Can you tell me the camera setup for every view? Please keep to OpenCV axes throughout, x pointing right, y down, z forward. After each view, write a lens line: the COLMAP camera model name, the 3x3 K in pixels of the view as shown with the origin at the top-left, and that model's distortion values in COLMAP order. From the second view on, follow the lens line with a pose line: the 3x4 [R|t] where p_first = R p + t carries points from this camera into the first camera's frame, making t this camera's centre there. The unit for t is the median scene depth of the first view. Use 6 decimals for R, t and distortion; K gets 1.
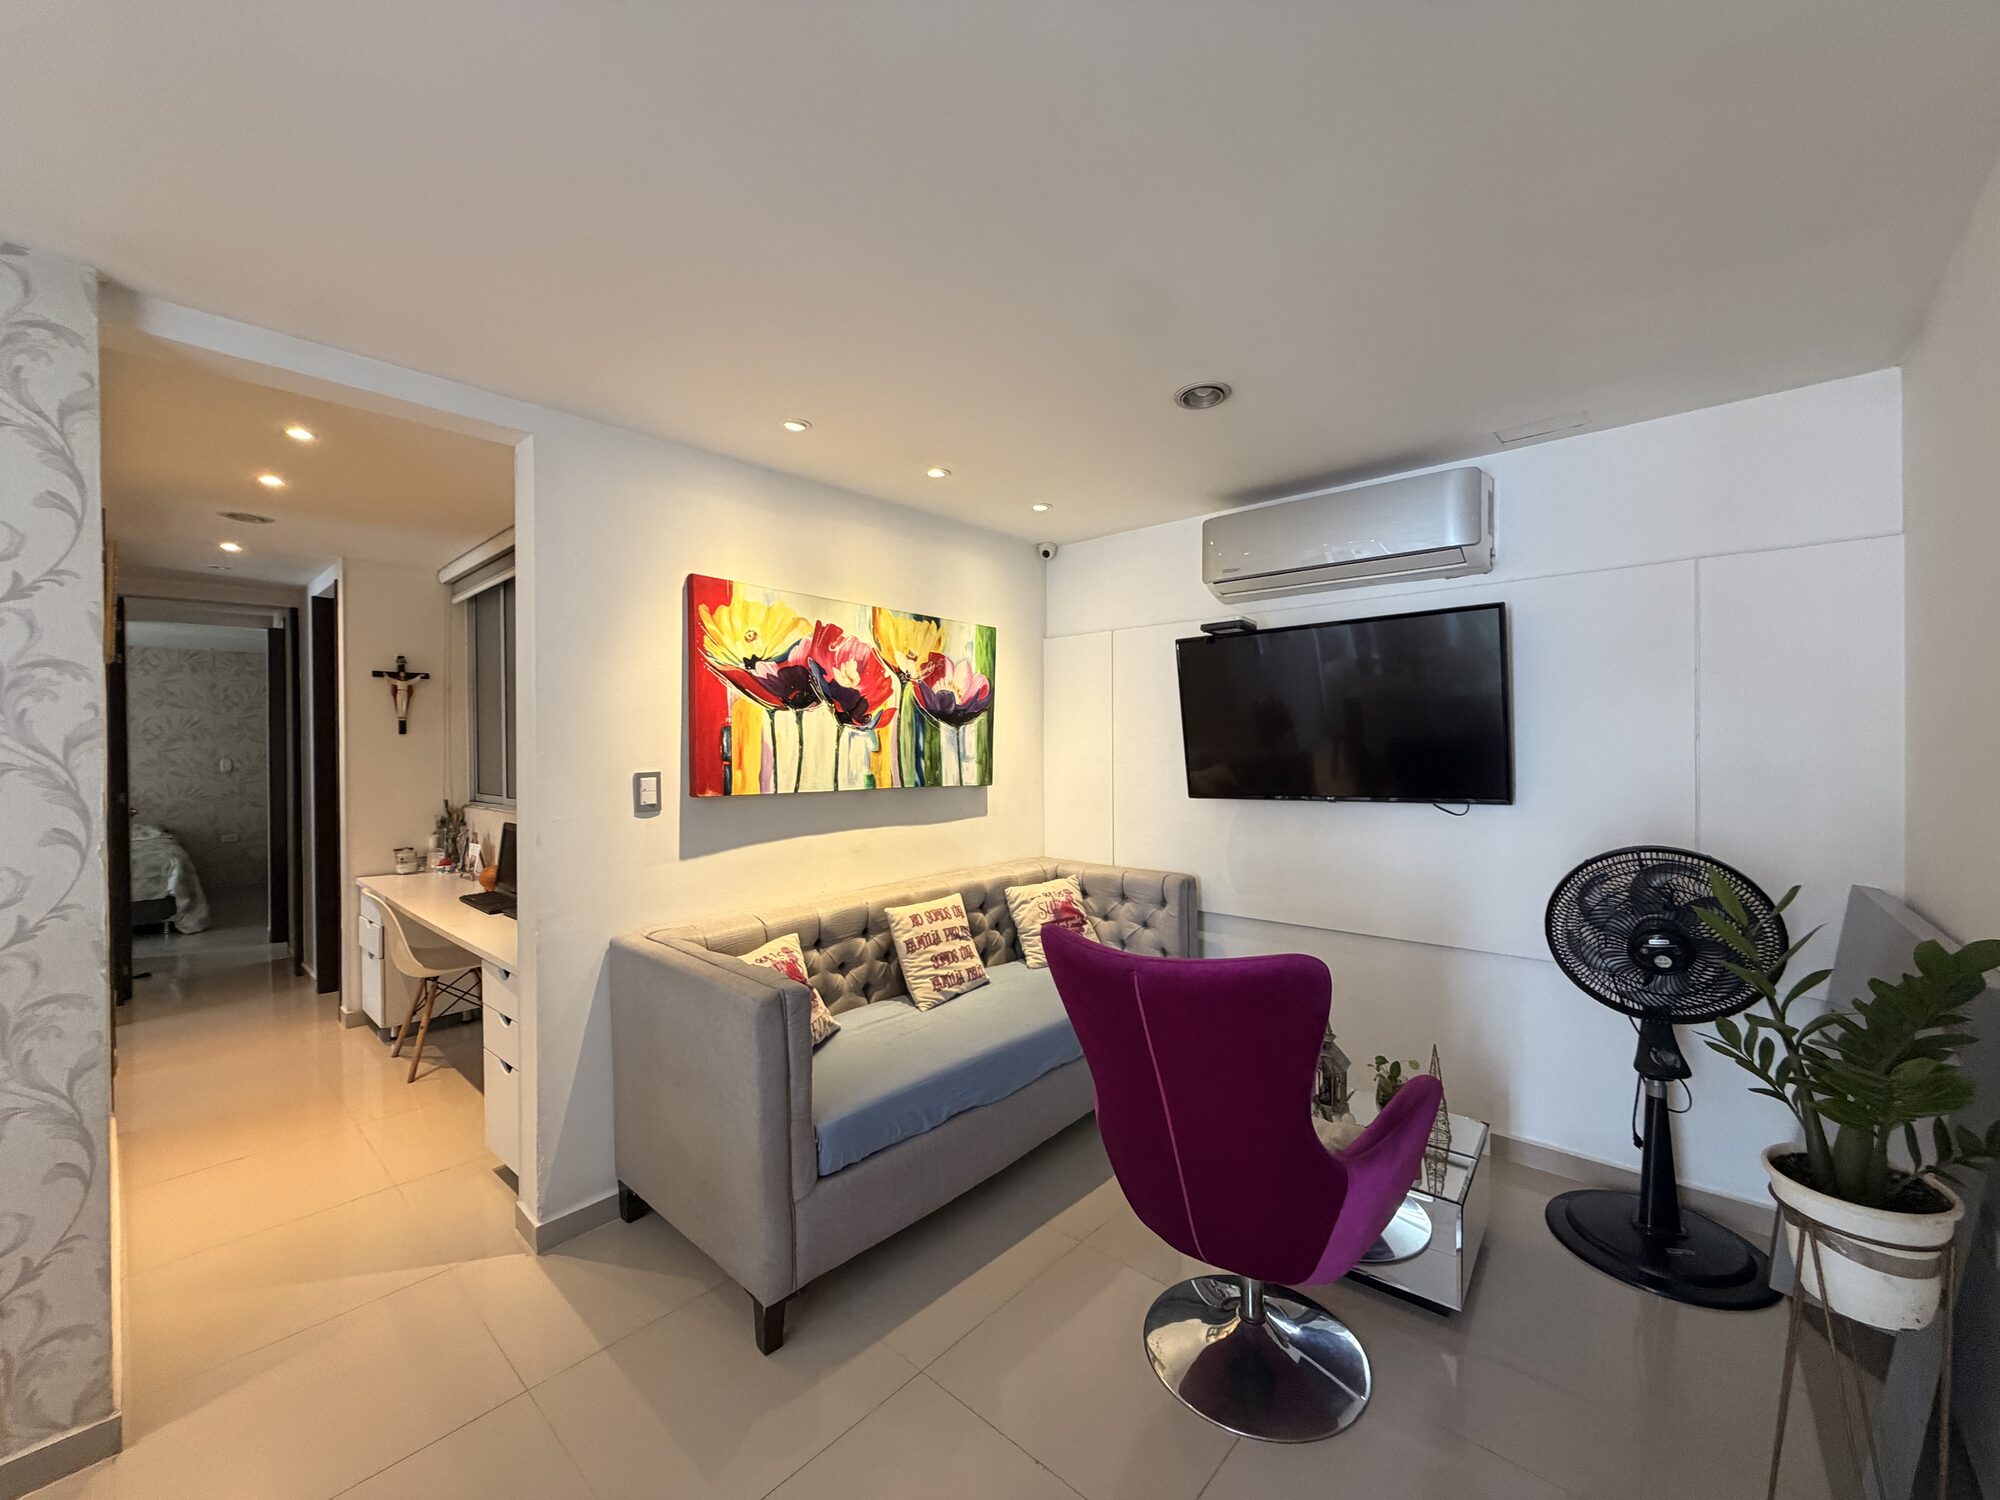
lens RADIAL K [[797.7, 0, 986.8], [0, 797.7, 749.1], [0, 0, 1]] dist [-0.000625, 0.000052]
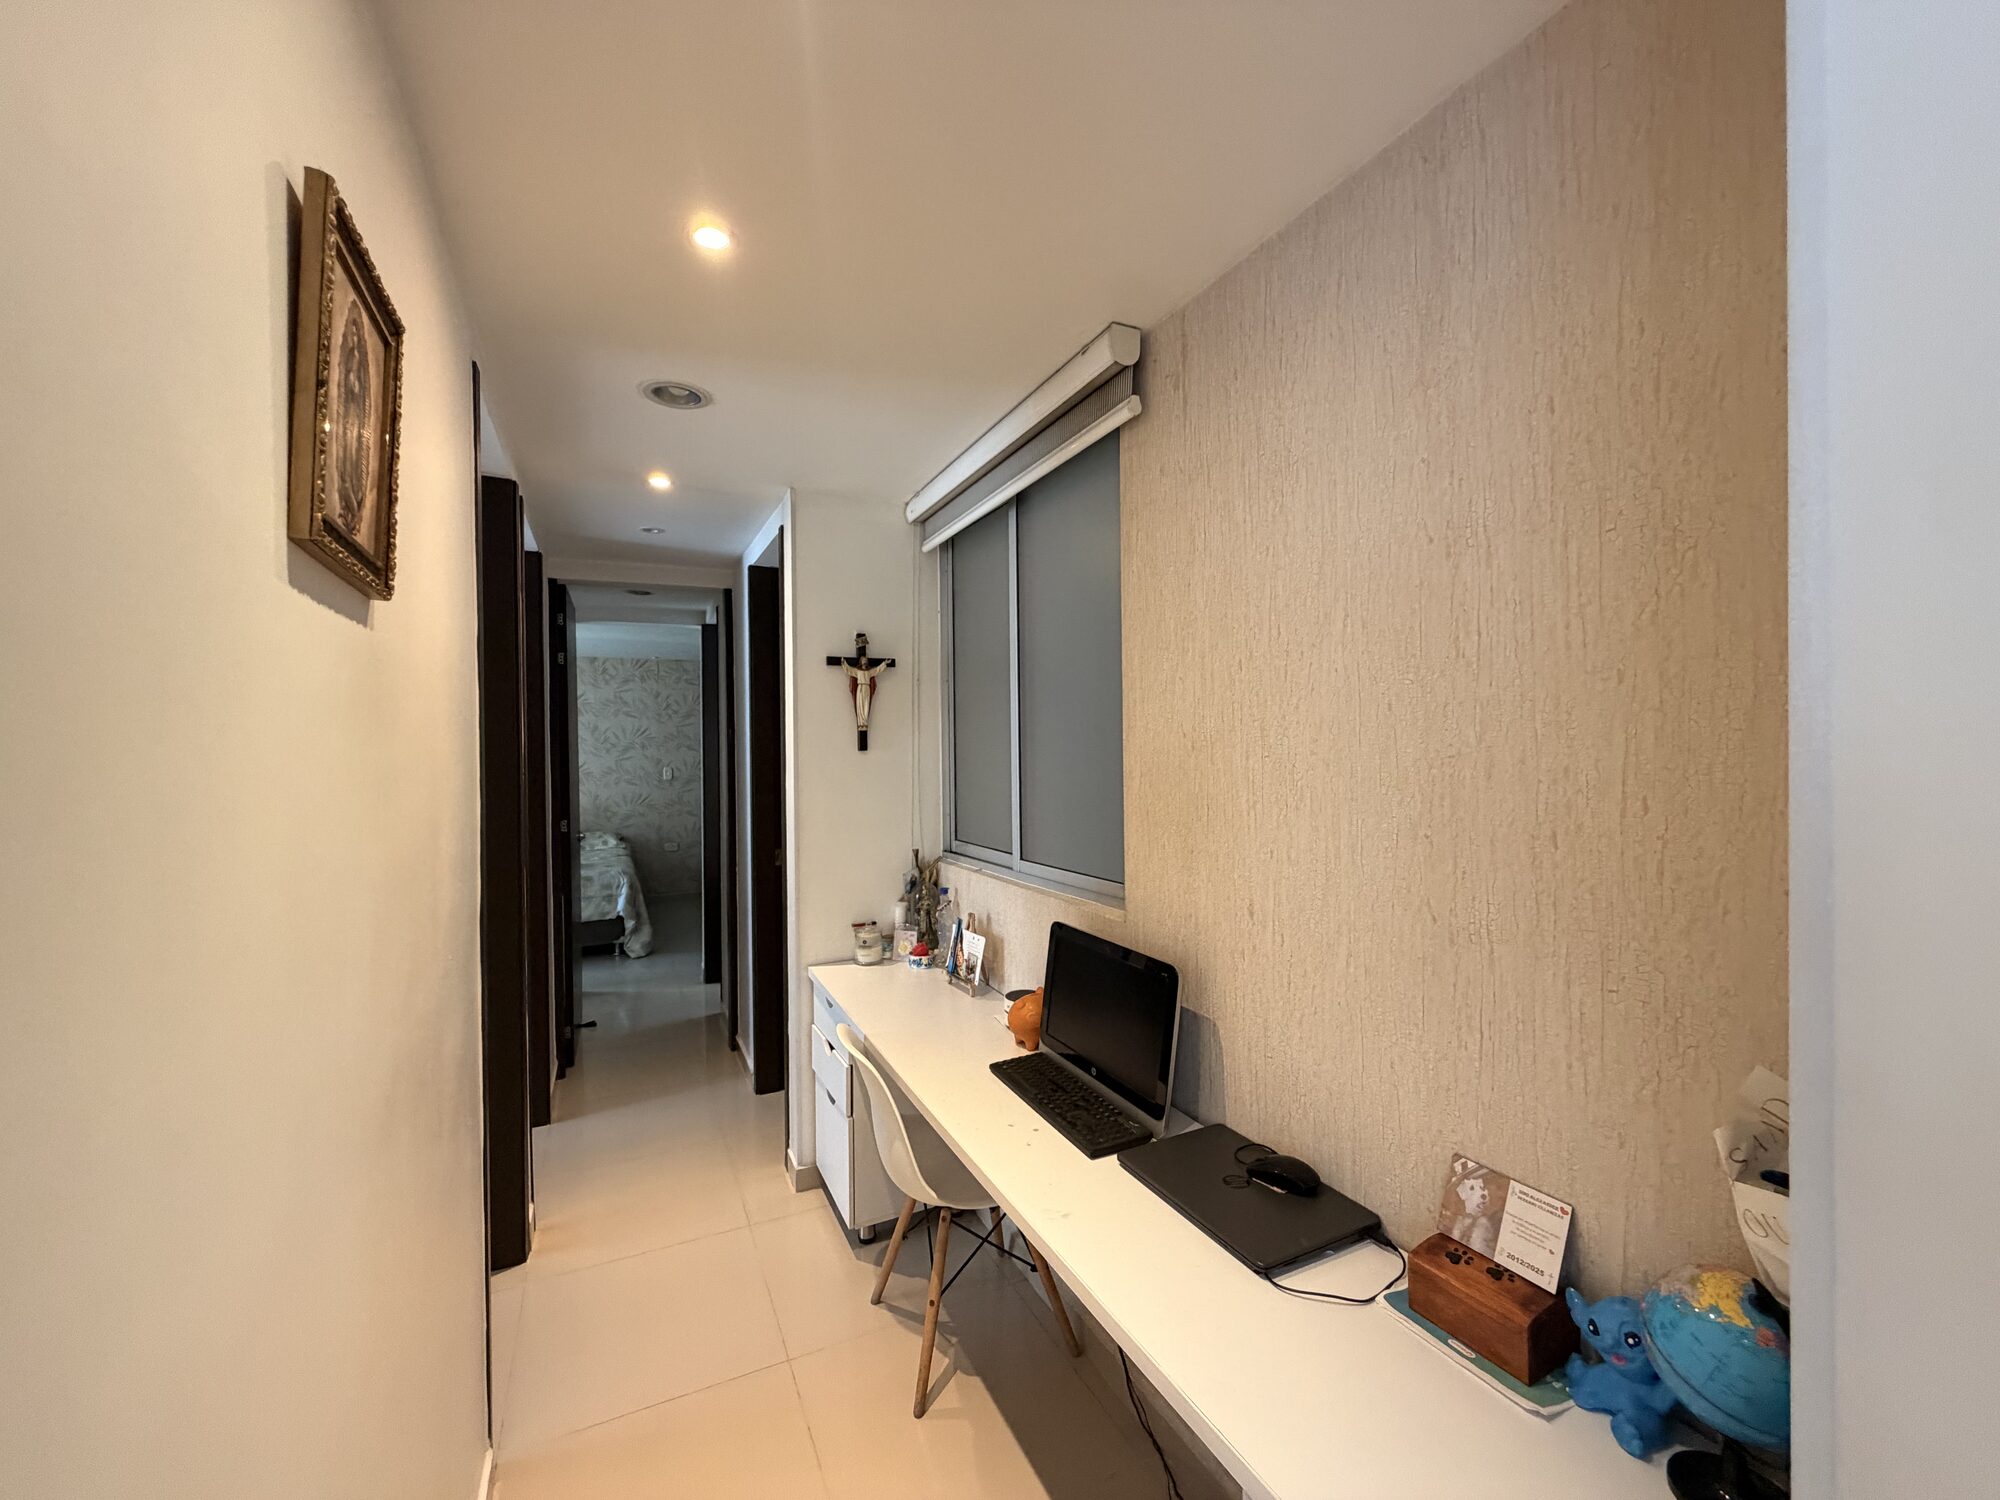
lens RADIAL K [[797.7, 0, 981.8], [0, 797.7, 746.5], [0, 0, 1]] dist [-0.000625, 0.000052]
pose [[0.923484, -0.002177, -0.383630, -0.390759], [0.001653, 0.999997, -0.001695, -0.021302], [0.383632, 0.000931, 0.923485, 0.429128]]
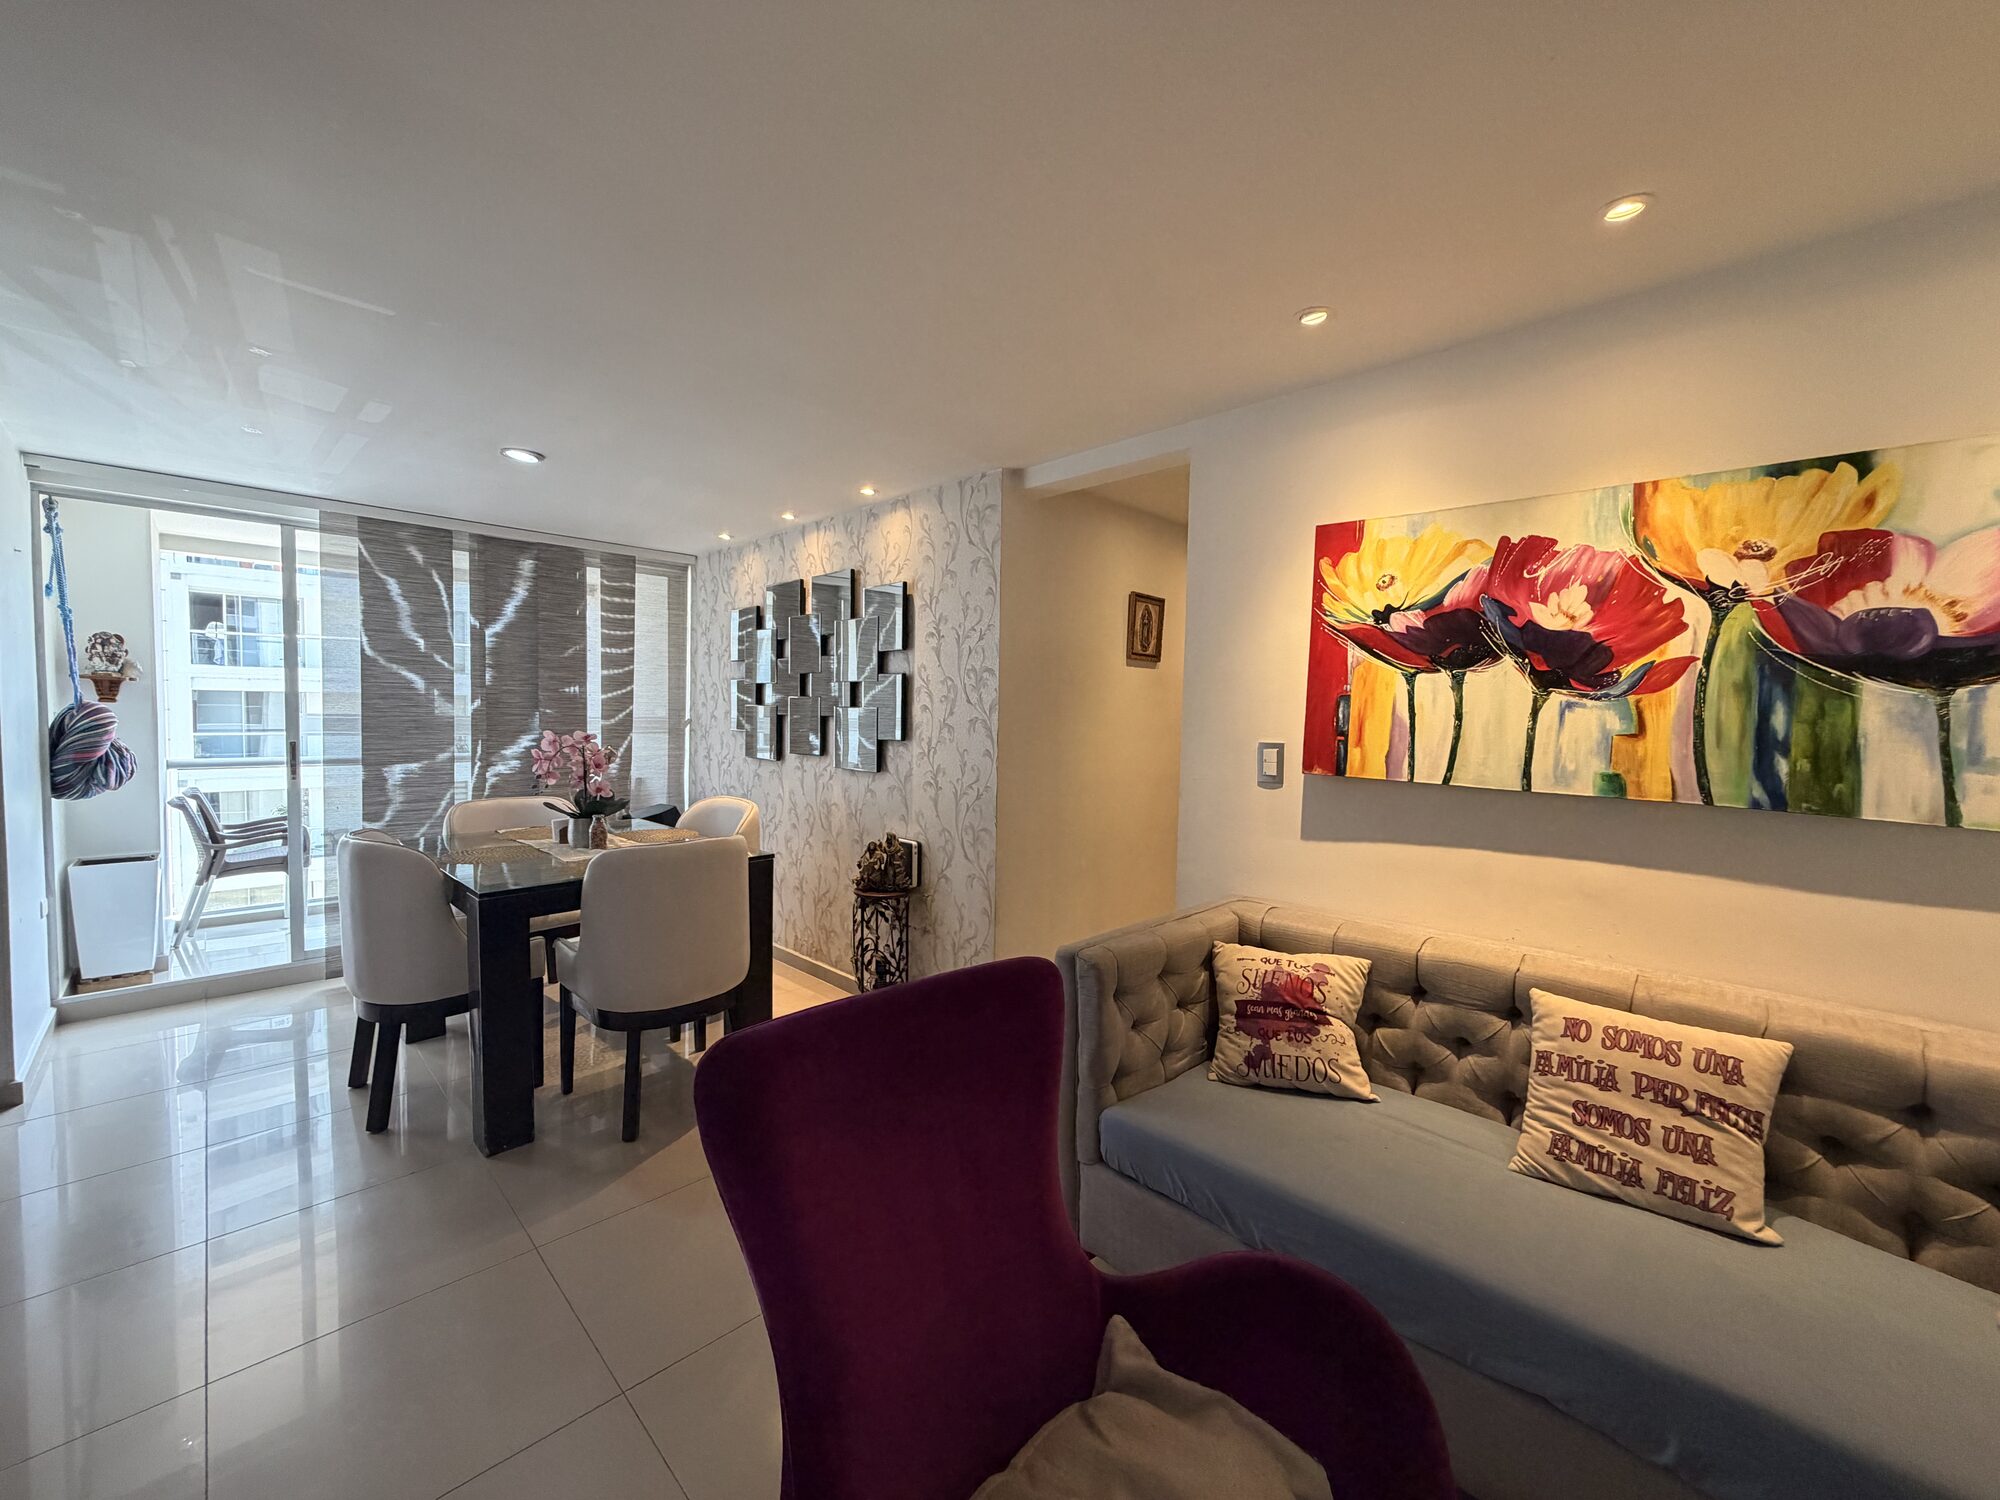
lens RADIAL K [[797.7, 0, 992.8], [0, 797.7, 745.6], [0, 0, 1]] dist [-0.000625, 0.000052]
pose [[-0.052292, 0.050668, -0.997346, 0.345413], [-0.022464, 0.998400, 0.051899, -0.006620], [0.998379, 0.025118, -0.051070, 0.421955]]
